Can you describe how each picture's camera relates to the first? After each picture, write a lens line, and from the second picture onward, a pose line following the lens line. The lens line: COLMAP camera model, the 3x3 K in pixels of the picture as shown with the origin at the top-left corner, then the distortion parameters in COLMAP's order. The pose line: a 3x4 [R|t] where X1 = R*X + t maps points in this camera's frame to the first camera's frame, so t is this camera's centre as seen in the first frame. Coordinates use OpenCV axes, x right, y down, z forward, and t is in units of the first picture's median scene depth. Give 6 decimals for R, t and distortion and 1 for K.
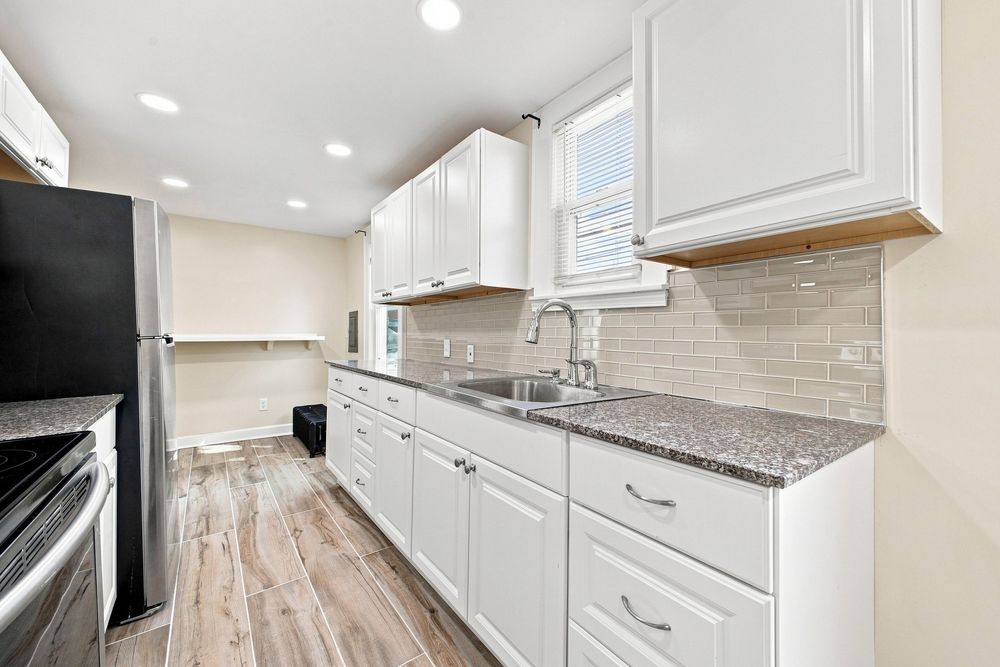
lens RADIAL K [[392.5, 0, 499.7], [0, 392.5, 332.3], [0, 0, 1]] dist [0.001284, -0.000109]
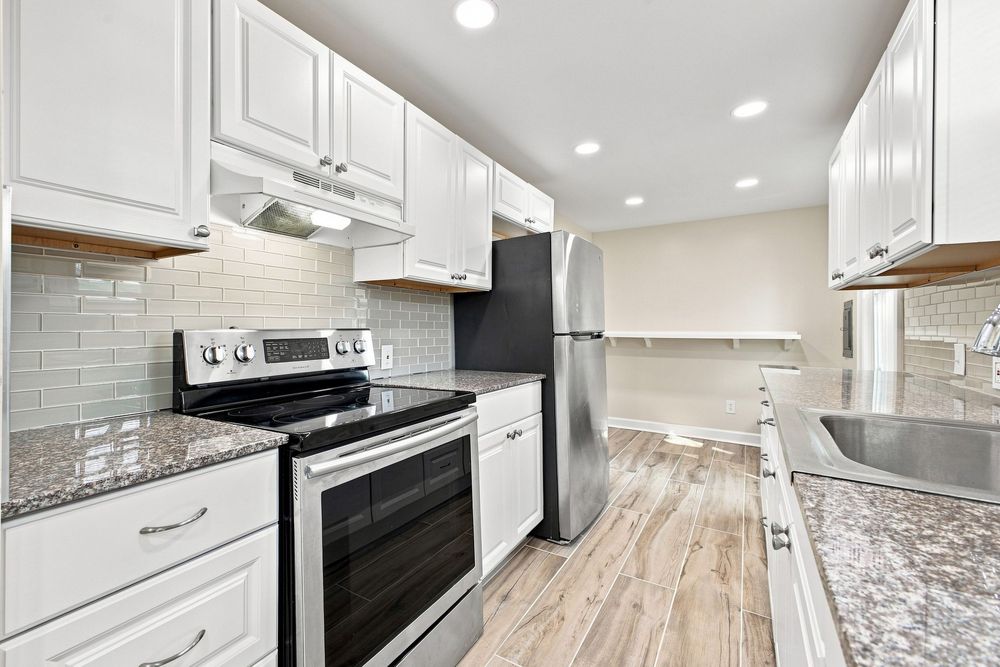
lens RADIAL K [[418.8, 0, 476.9], [0, 418.8, 329.4], [0, 0, 1]] dist [0.006272, 0.000092]
pose [[0.354502, 0.001983, -0.935053, 0.227554], [-0.000351, 0.999998, 0.001987, -0.004160], [0.935055, -0.000376, 0.354502, 0.162939]]
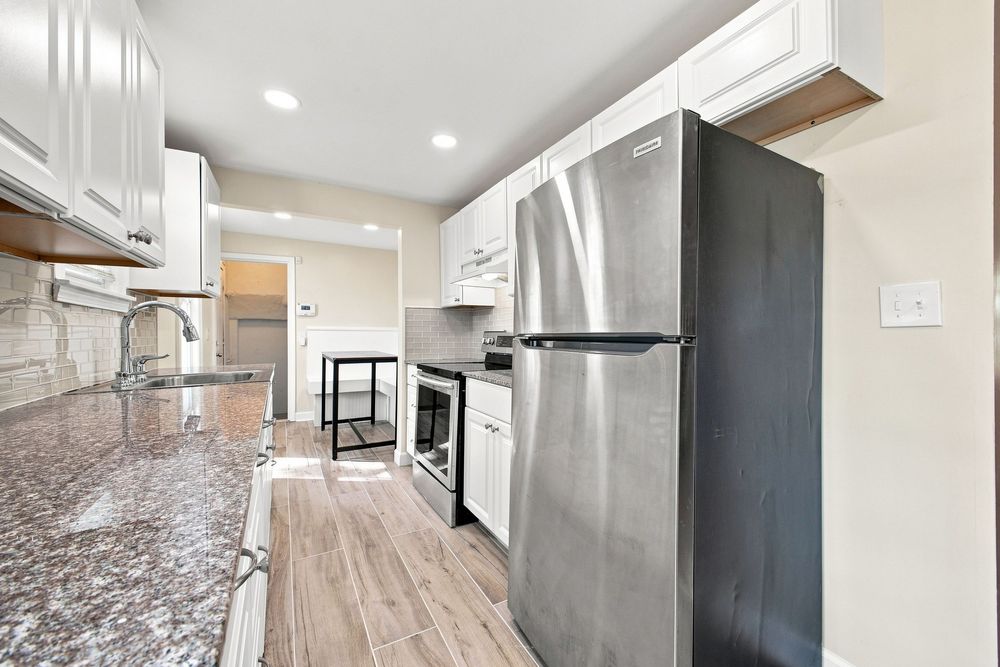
lens RADIAL K [[400.7, 0, 502.9], [0, 400.7, 330.5], [0, 0, 1]] dist [0.007762, -0.000205]
pose [[-0.991155, -0.000122, 0.132711, -0.690178], [-0.000613, 0.999993, -0.003661, -0.000552], [-0.132710, -0.003710, -0.991148, 1.423929]]
